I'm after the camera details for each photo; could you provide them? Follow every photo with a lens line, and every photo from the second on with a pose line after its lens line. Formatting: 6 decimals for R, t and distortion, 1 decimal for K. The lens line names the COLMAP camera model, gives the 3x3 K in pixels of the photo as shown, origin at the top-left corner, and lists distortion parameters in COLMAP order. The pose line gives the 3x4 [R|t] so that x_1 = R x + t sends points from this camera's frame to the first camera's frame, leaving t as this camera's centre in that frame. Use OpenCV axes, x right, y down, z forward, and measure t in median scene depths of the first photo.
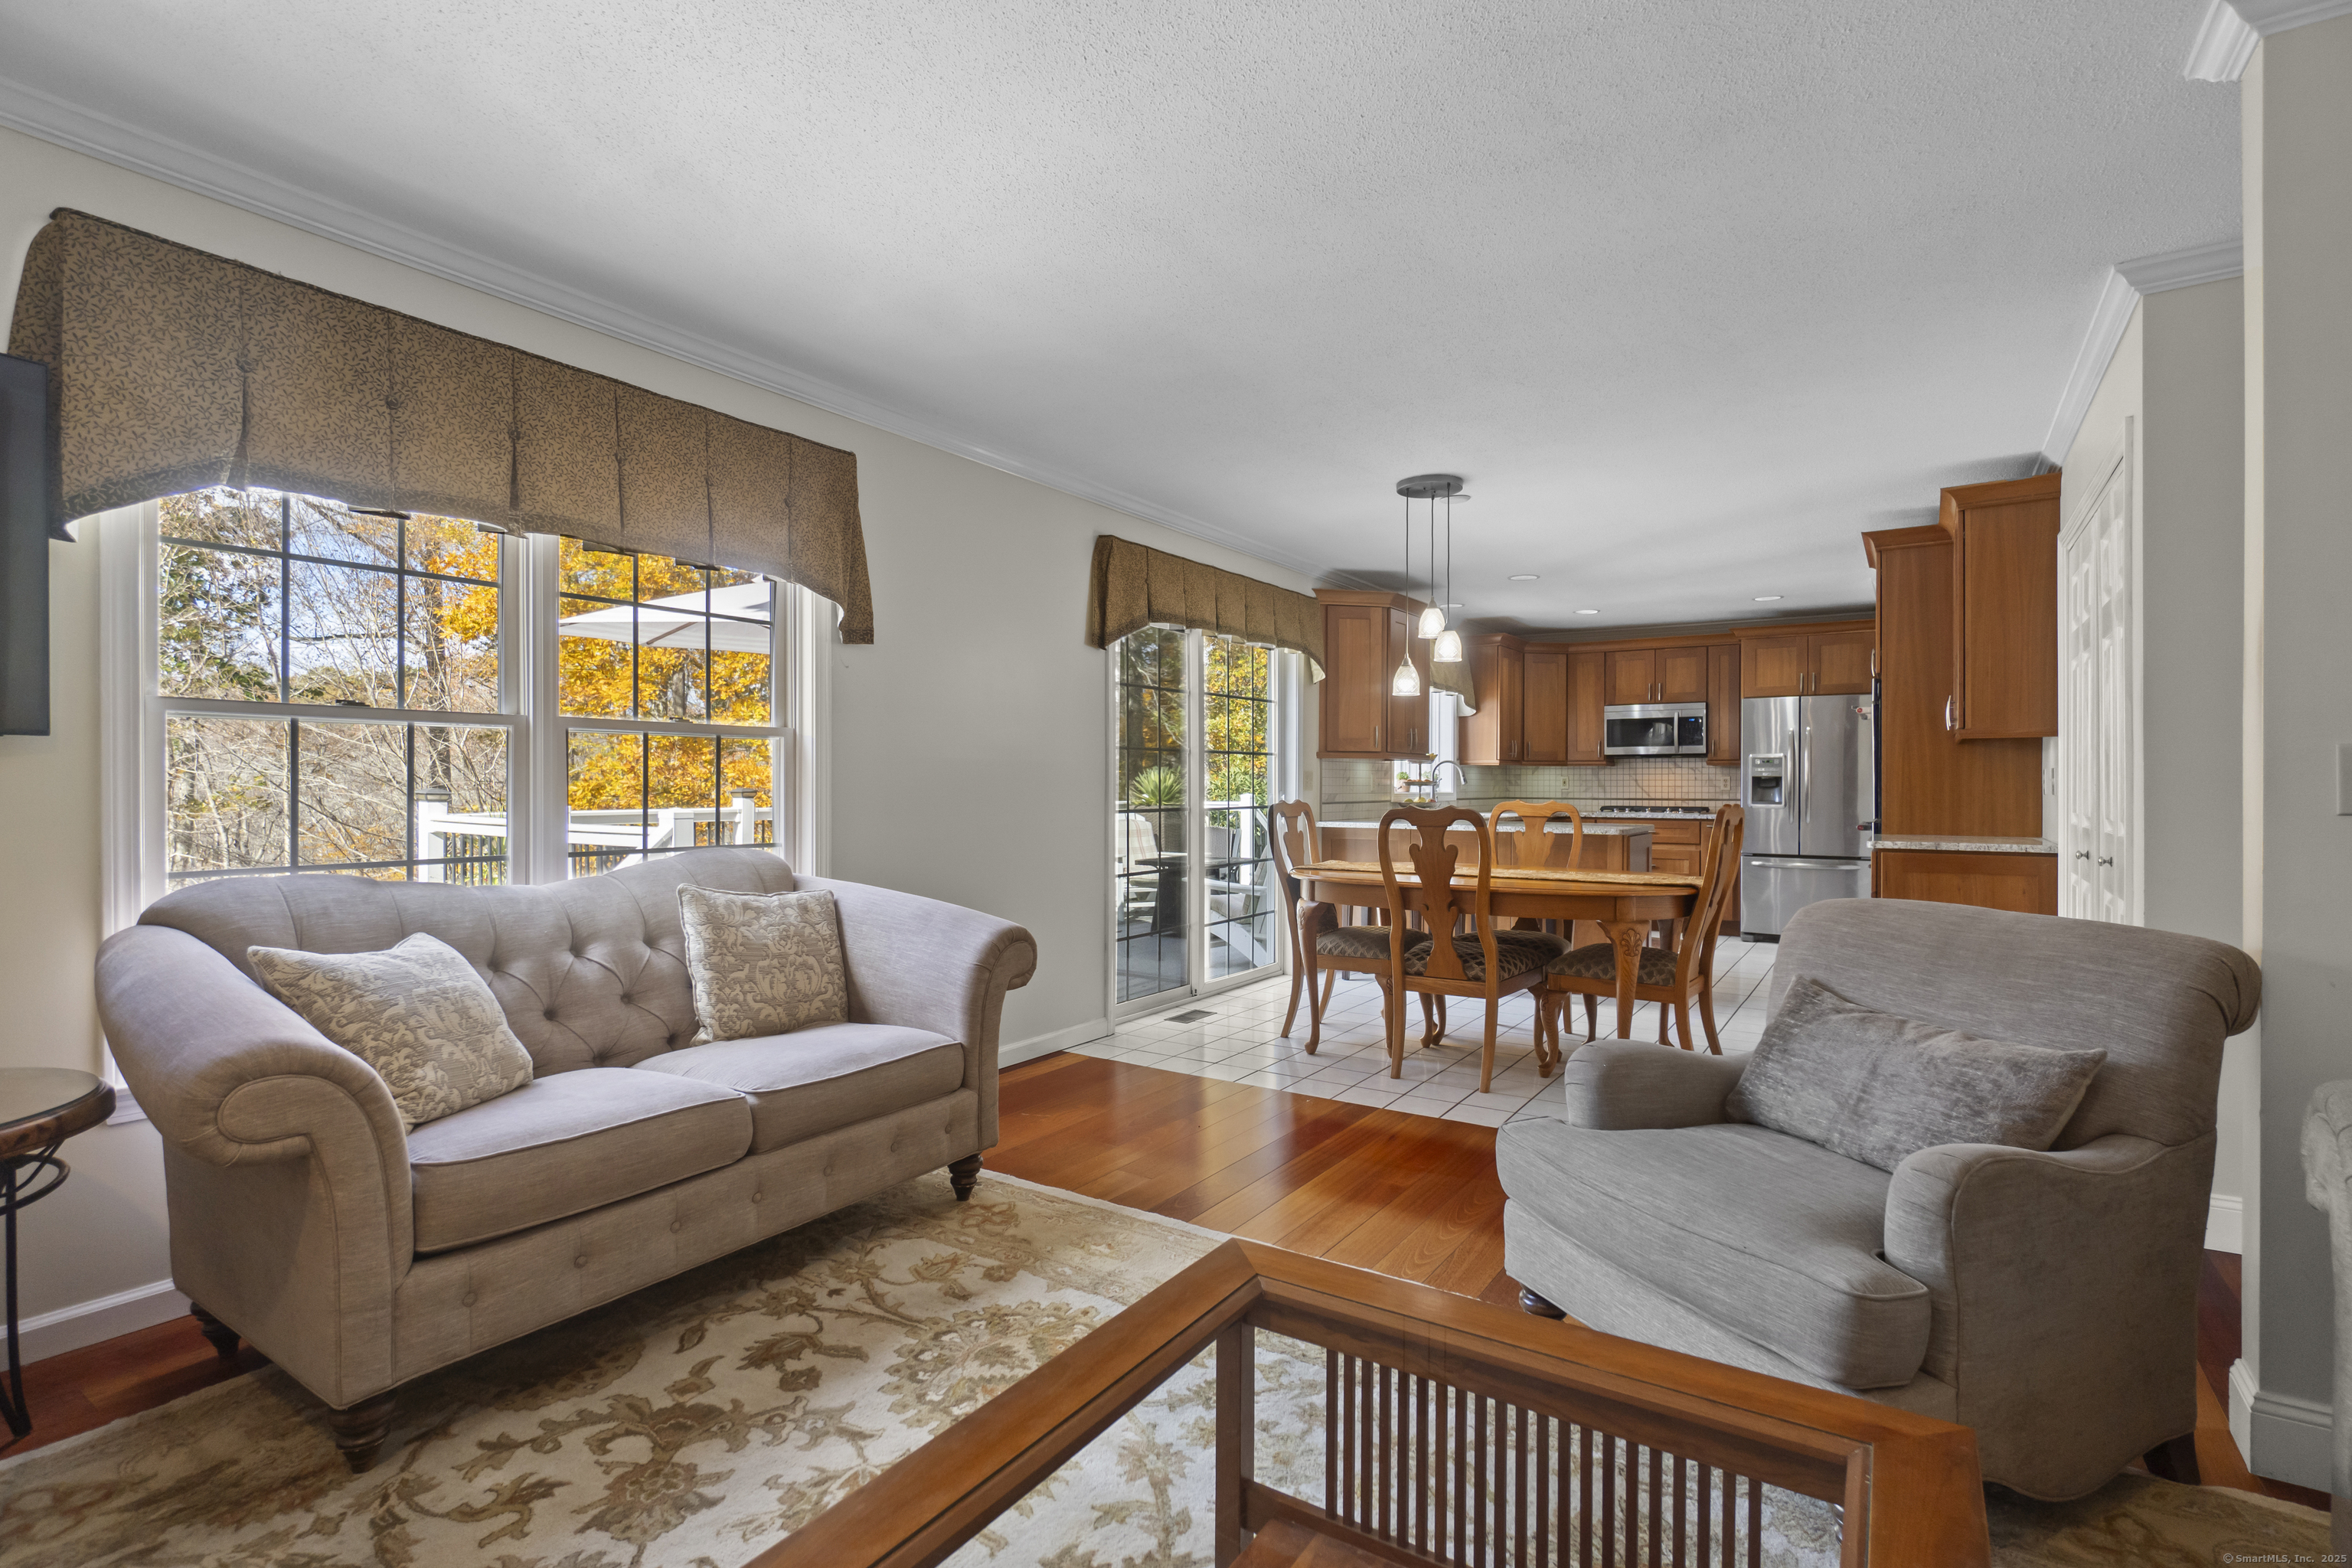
lens RADIAL K [[1102.8, 0, 1180.3], [0, 1102.8, 785.7], [0, 0, 1]] dist [-0.001715, -0.000500]
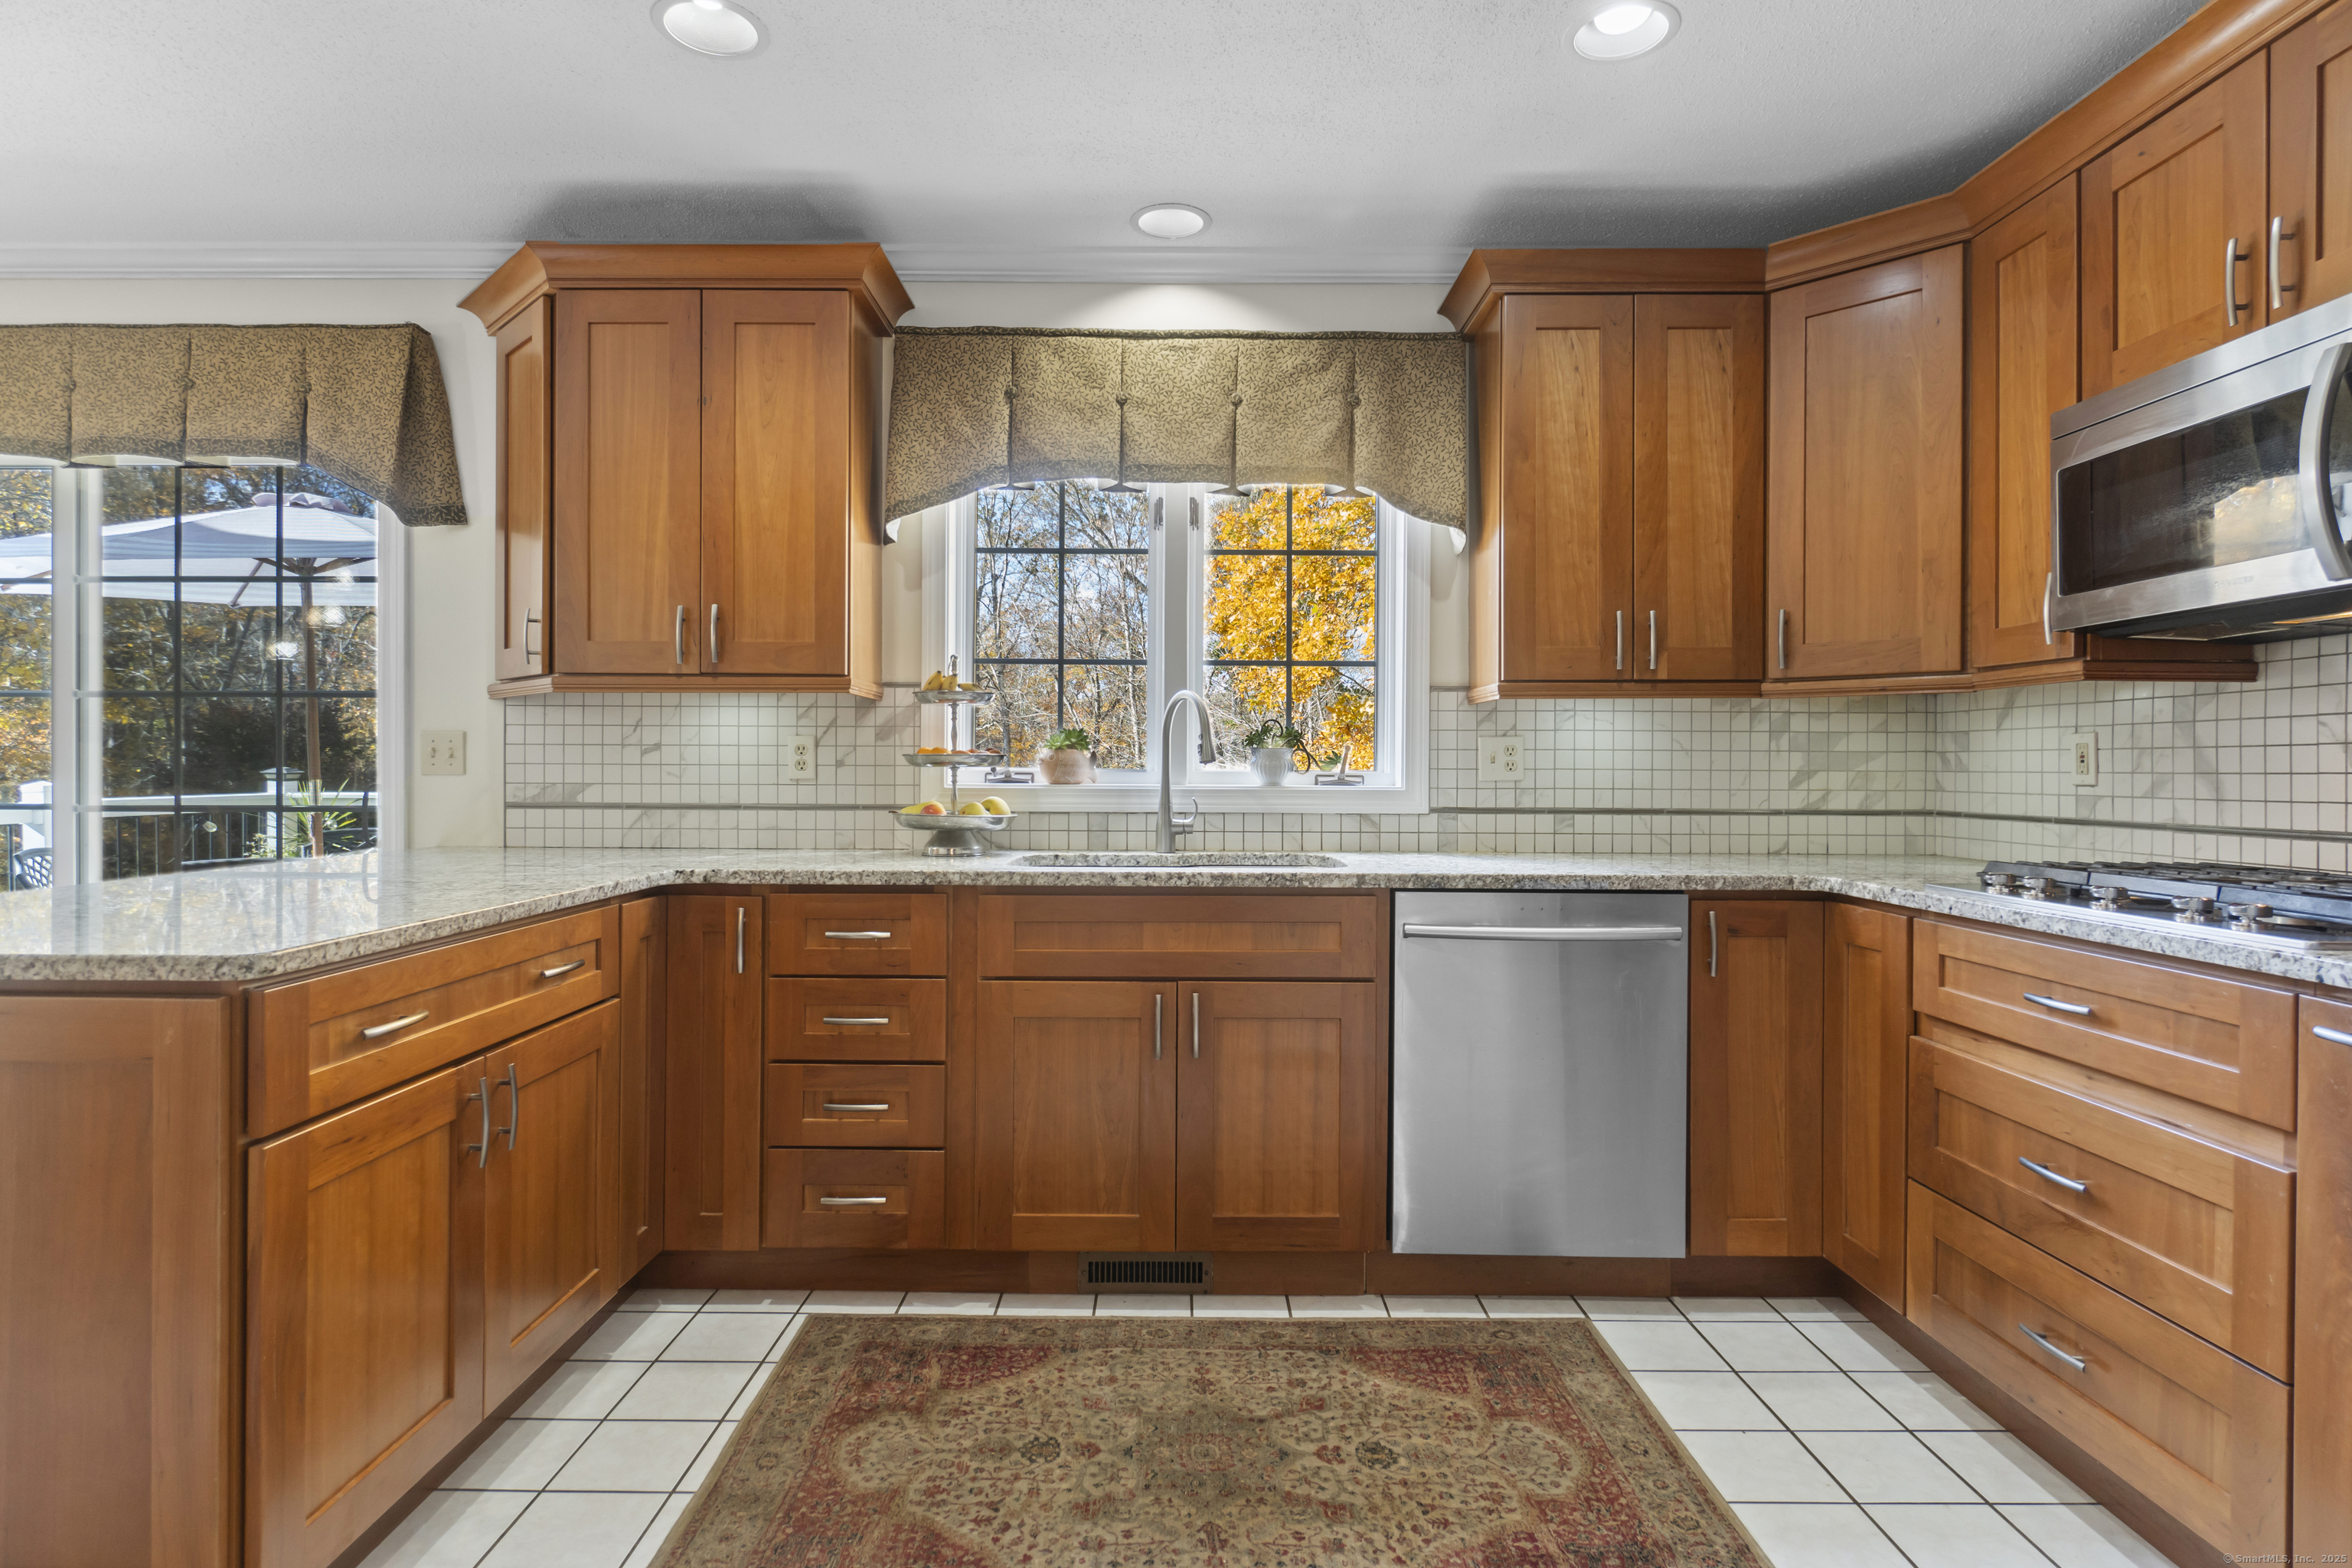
lens RADIAL K [[1211.9, 0, 1168.2], [0, 1211.9, 777.7], [0, 0, 1]] dist [0.000797, 0.000107]
pose [[0.549396, 0.006880, -0.835534, 0.513804], [-0.005926, 0.999973, 0.004337, 0.001567], [0.835541, 0.002568, 0.549422, 0.747982]]
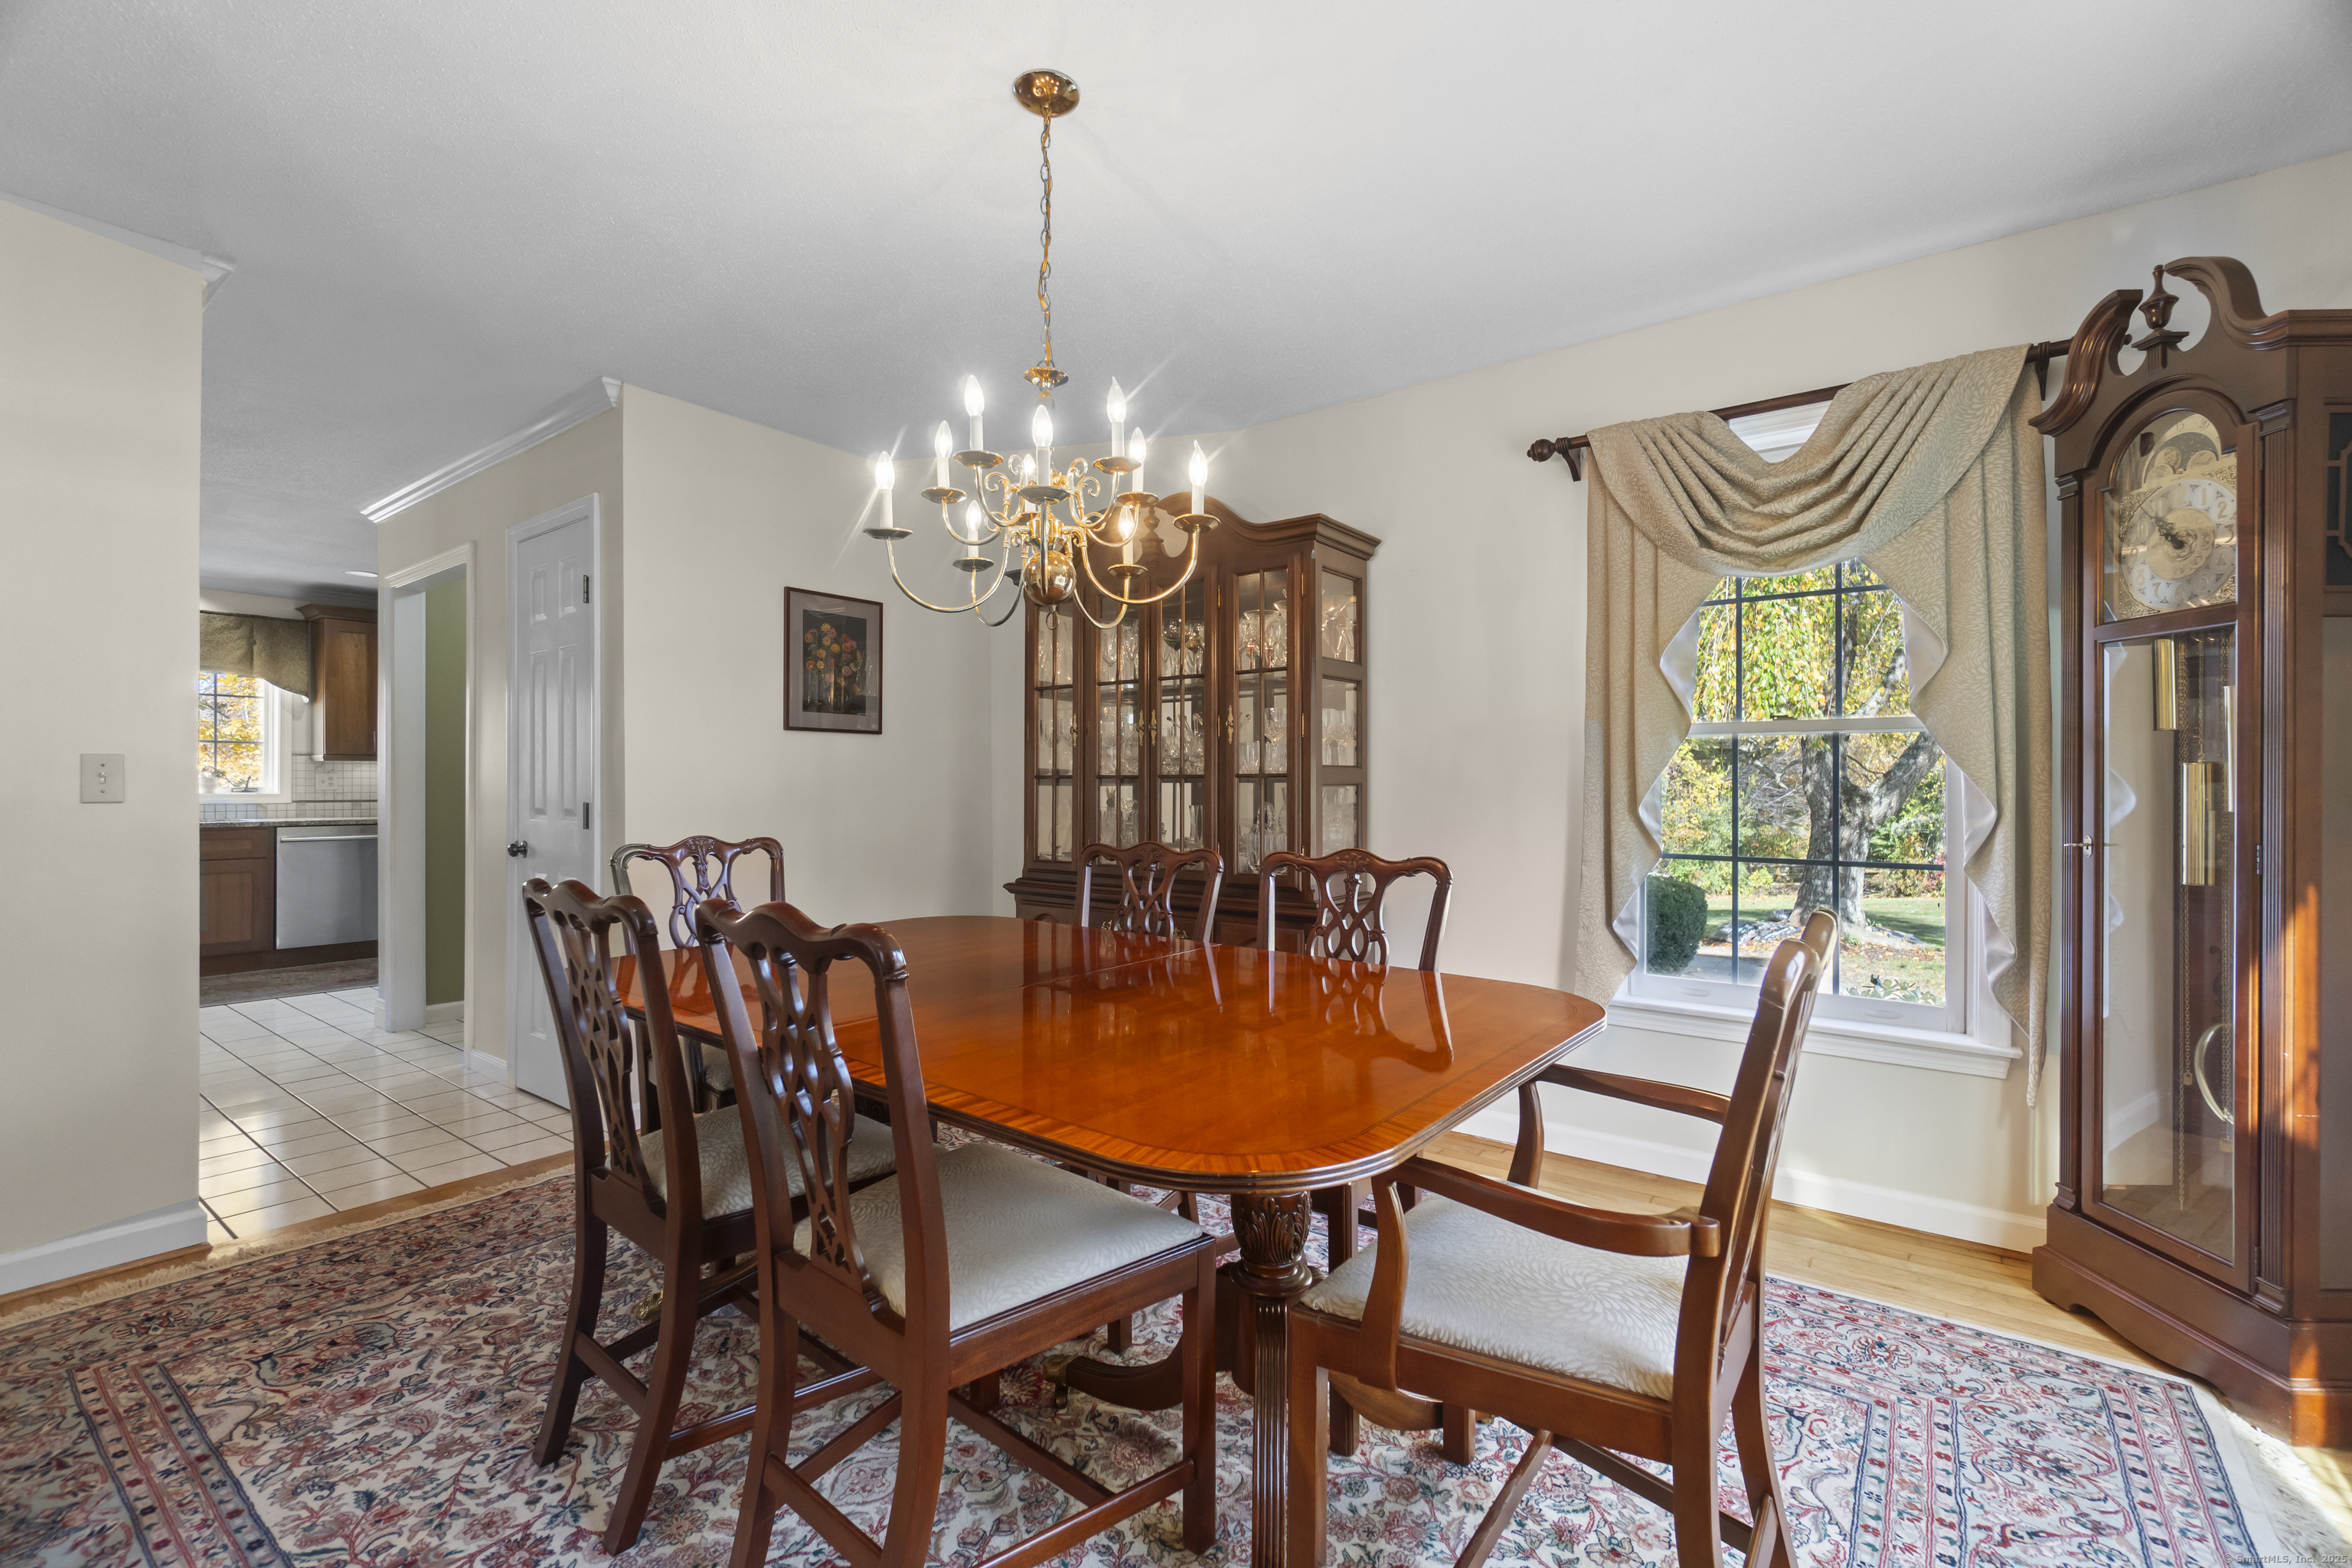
lens RADIAL K [[1011.3, 0, 1165.2], [0, 1011.3, 784.8], [0, 0, 1]] dist [-0.004877, 0.001810]
pose [[0.997728, 0.002039, -0.067339, 0.981814], [-0.002005, 0.999998, 0.000582, -0.002287], [0.067340, -0.000446, 0.997730, 0.278283]]
